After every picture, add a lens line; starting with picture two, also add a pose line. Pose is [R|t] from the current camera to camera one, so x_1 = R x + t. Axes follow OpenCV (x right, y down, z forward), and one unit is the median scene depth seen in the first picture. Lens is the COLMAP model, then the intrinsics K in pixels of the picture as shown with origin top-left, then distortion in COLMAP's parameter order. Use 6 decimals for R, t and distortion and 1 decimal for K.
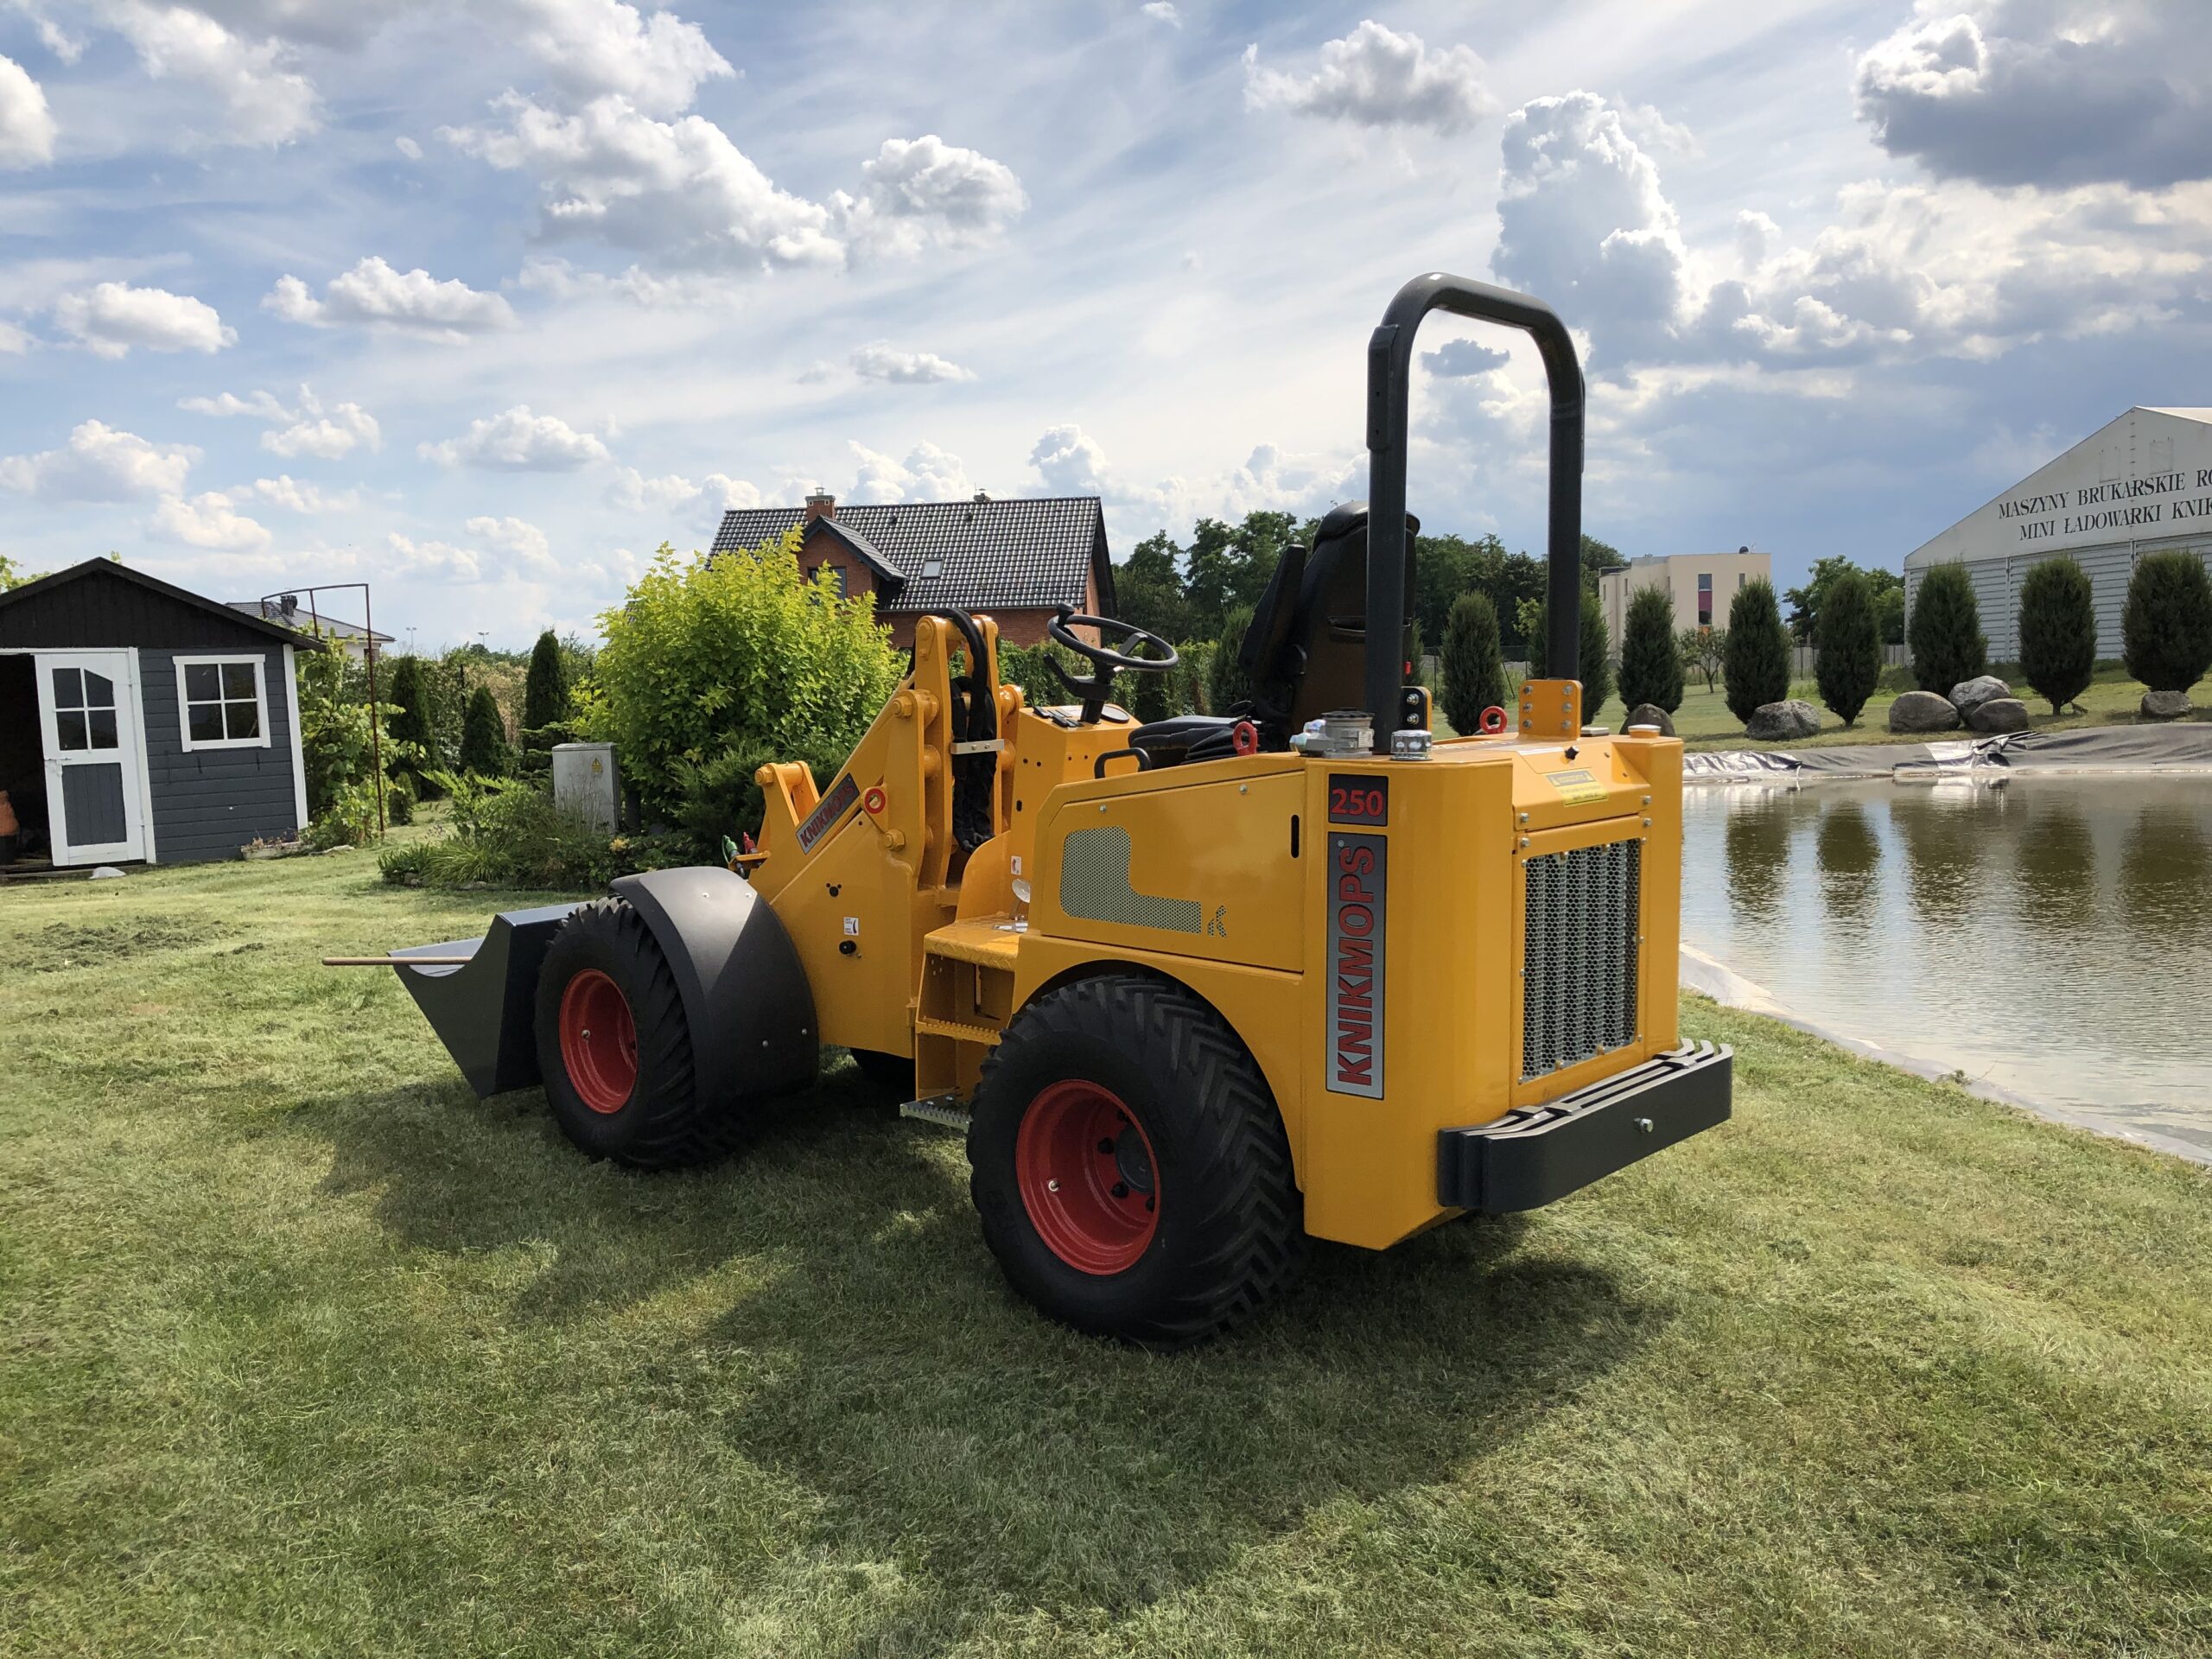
lens RADIAL K [[1823.2, 0, 1064.4], [0, 1823.2, 829.0], [0, 0, 1]] dist [0.025728, -0.023603]
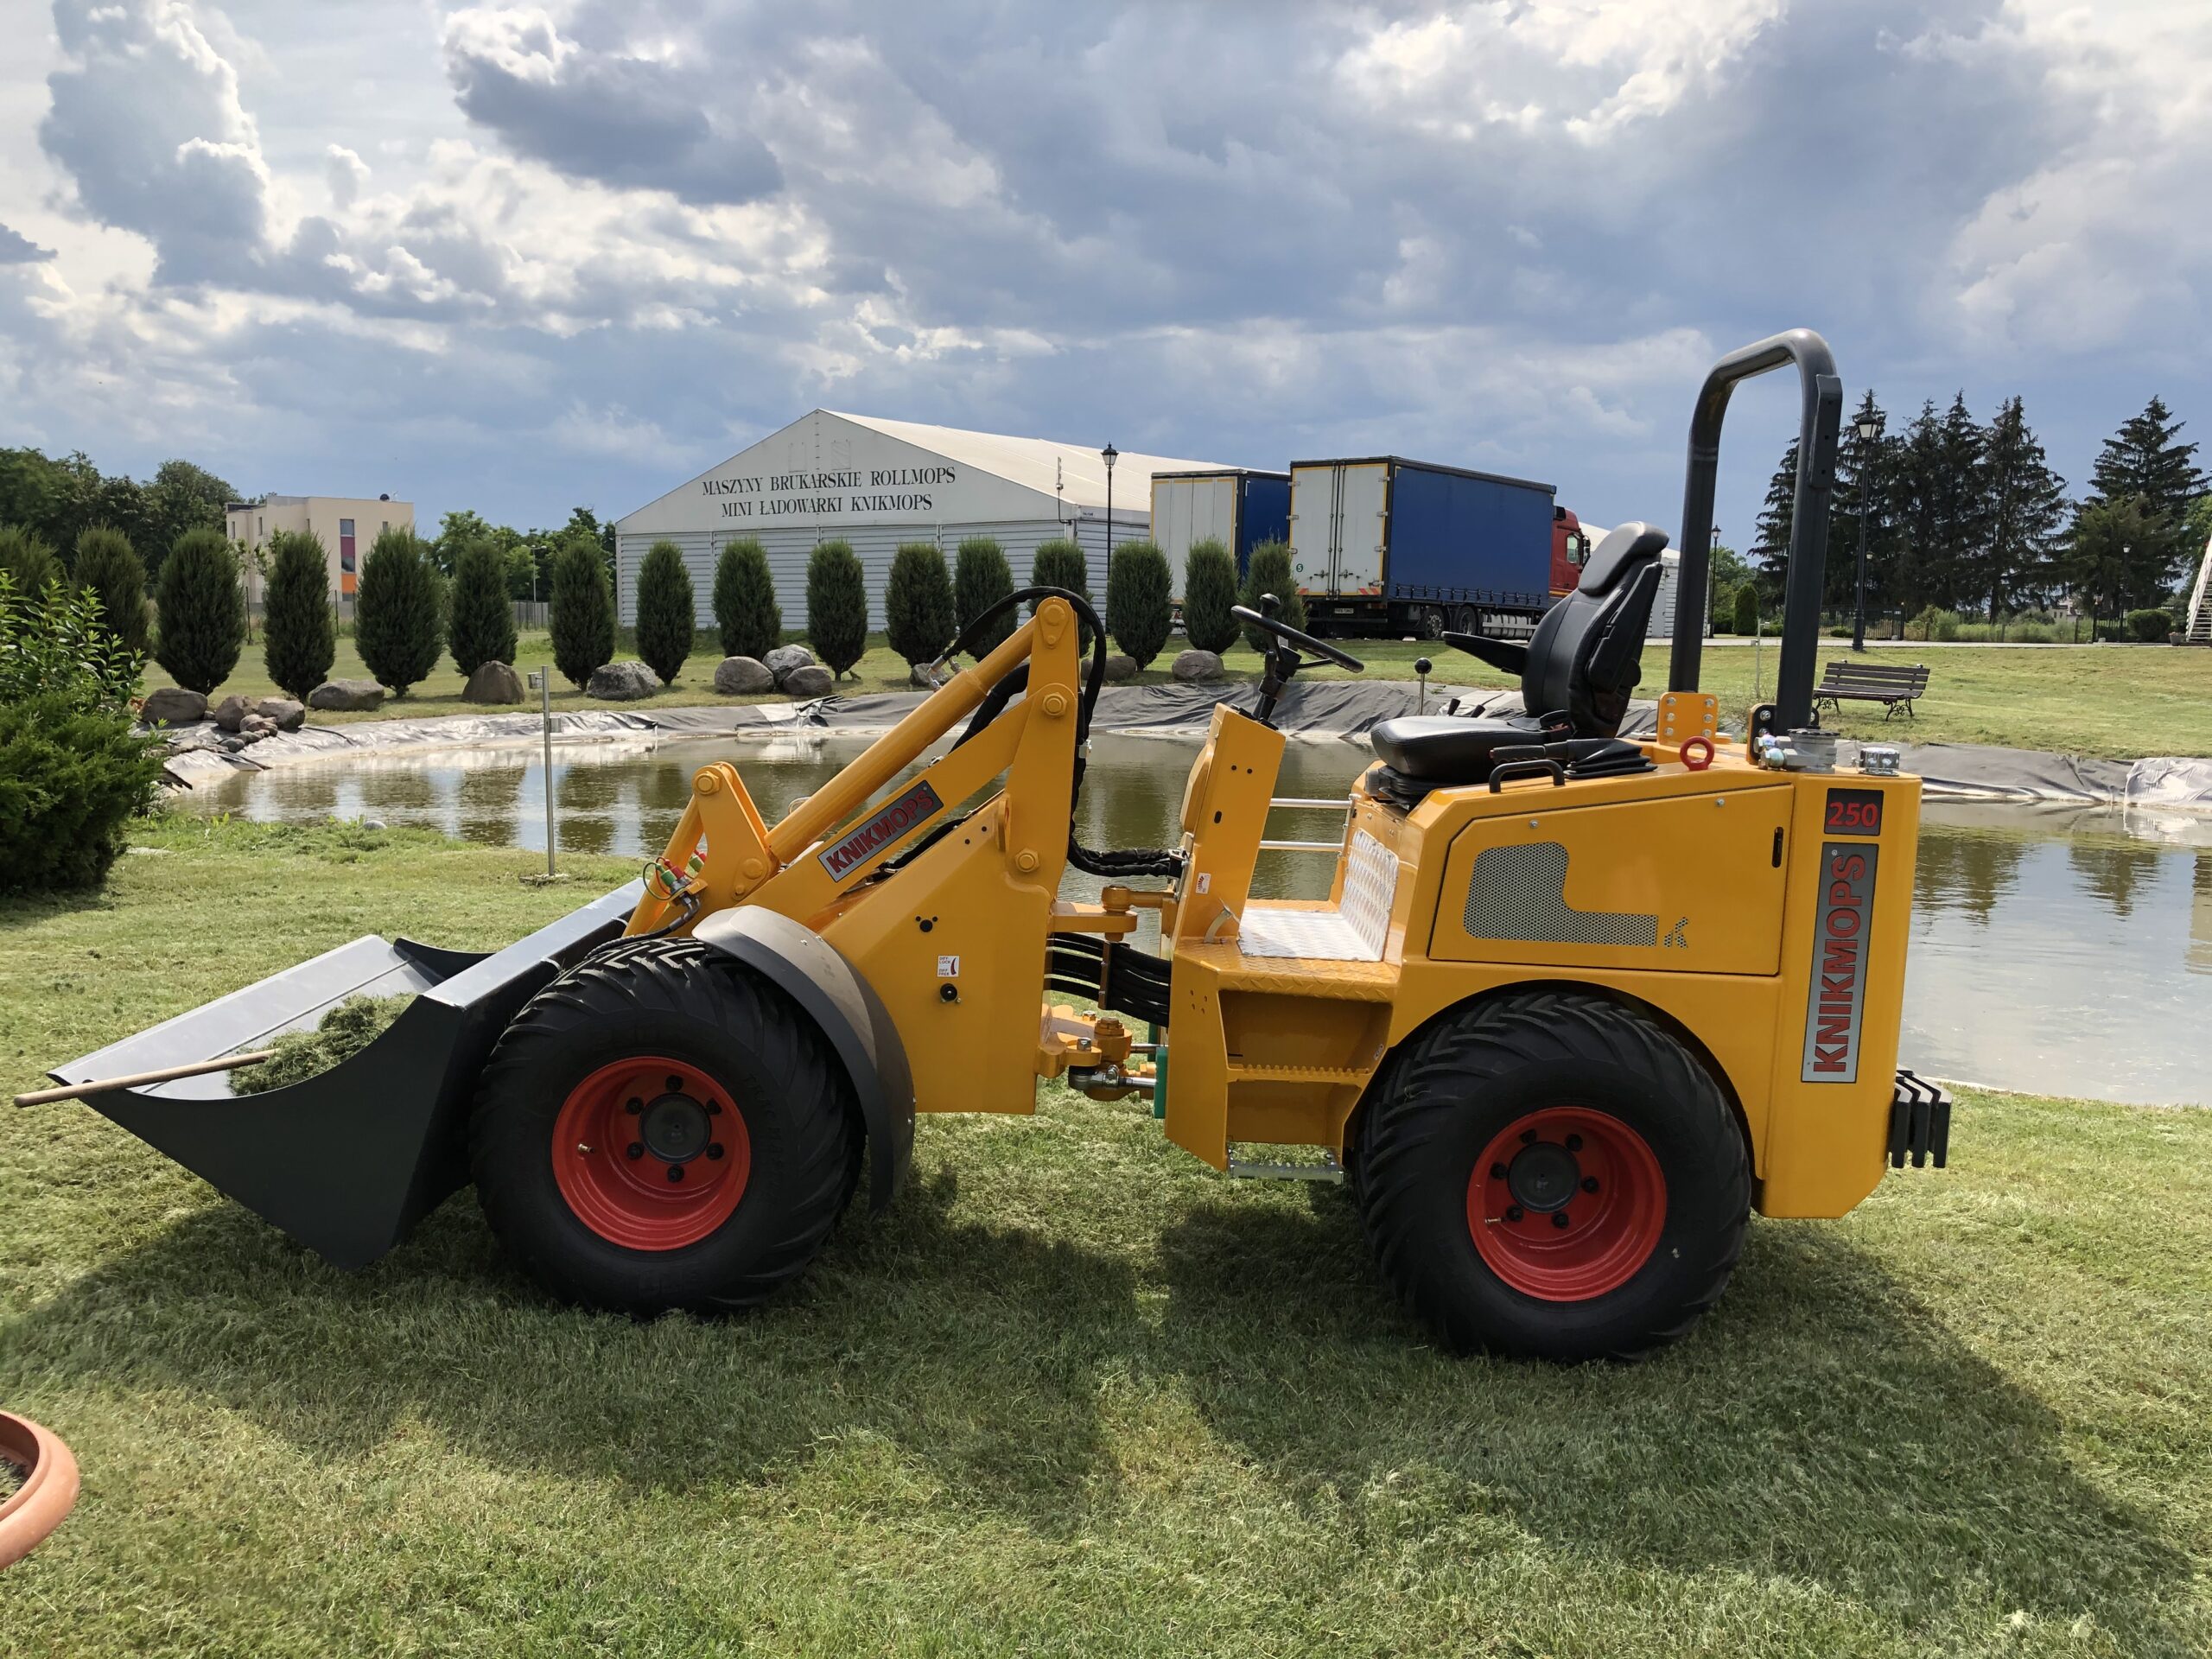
lens RADIAL K [[1823.2, 0, 1119.9], [0, 1823.2, 814.6], [0, 0, 1]] dist [0.025728, -0.023603]
pose [[0.725327, -0.031487, 0.687684, -0.110127], [0.018117, 0.999481, 0.026655, -0.006274], [-0.688166, -0.006875, 0.725521, 0.061551]]
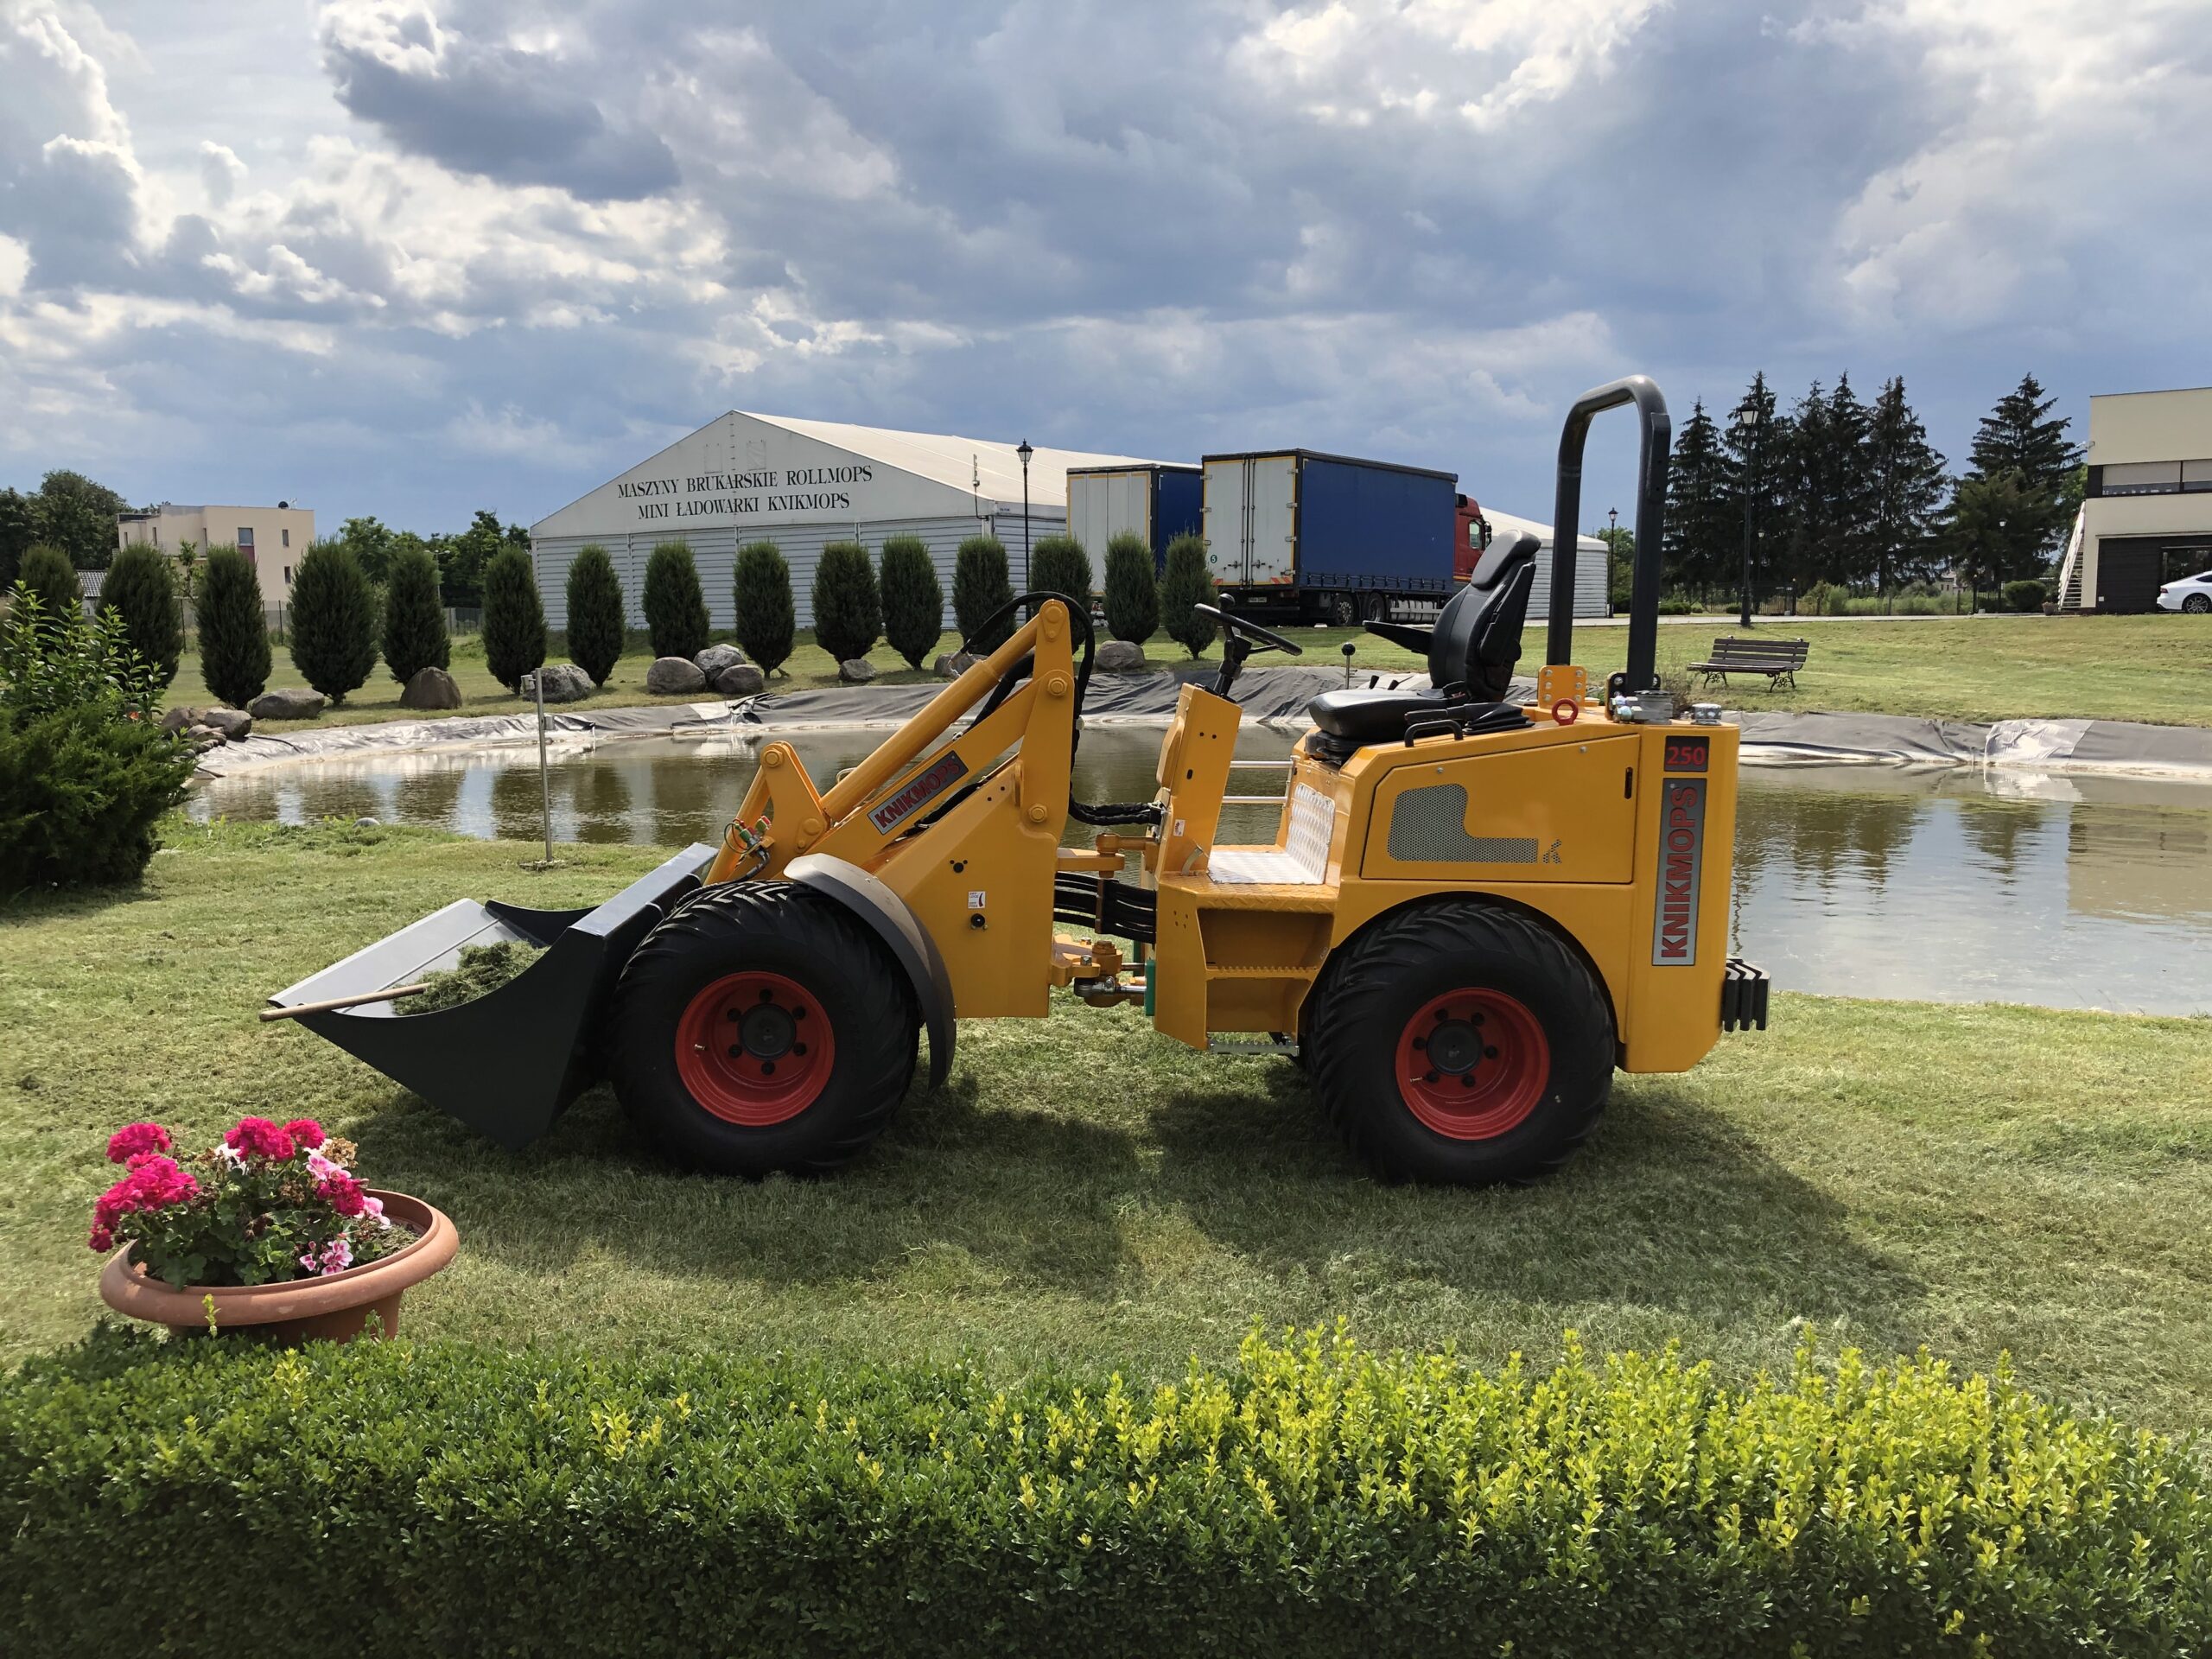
lens RADIAL K [[1823.2, 0, 1120.7], [0, 1823.2, 833.7], [0, 0, 1]] dist [0.025728, -0.023603]
pose [[0.691209, -0.061485, 0.720034, -0.139881], [0.044001, 0.998106, 0.042989, -0.004194], [-0.721314, 0.001968, 0.692606, 0.041305]]
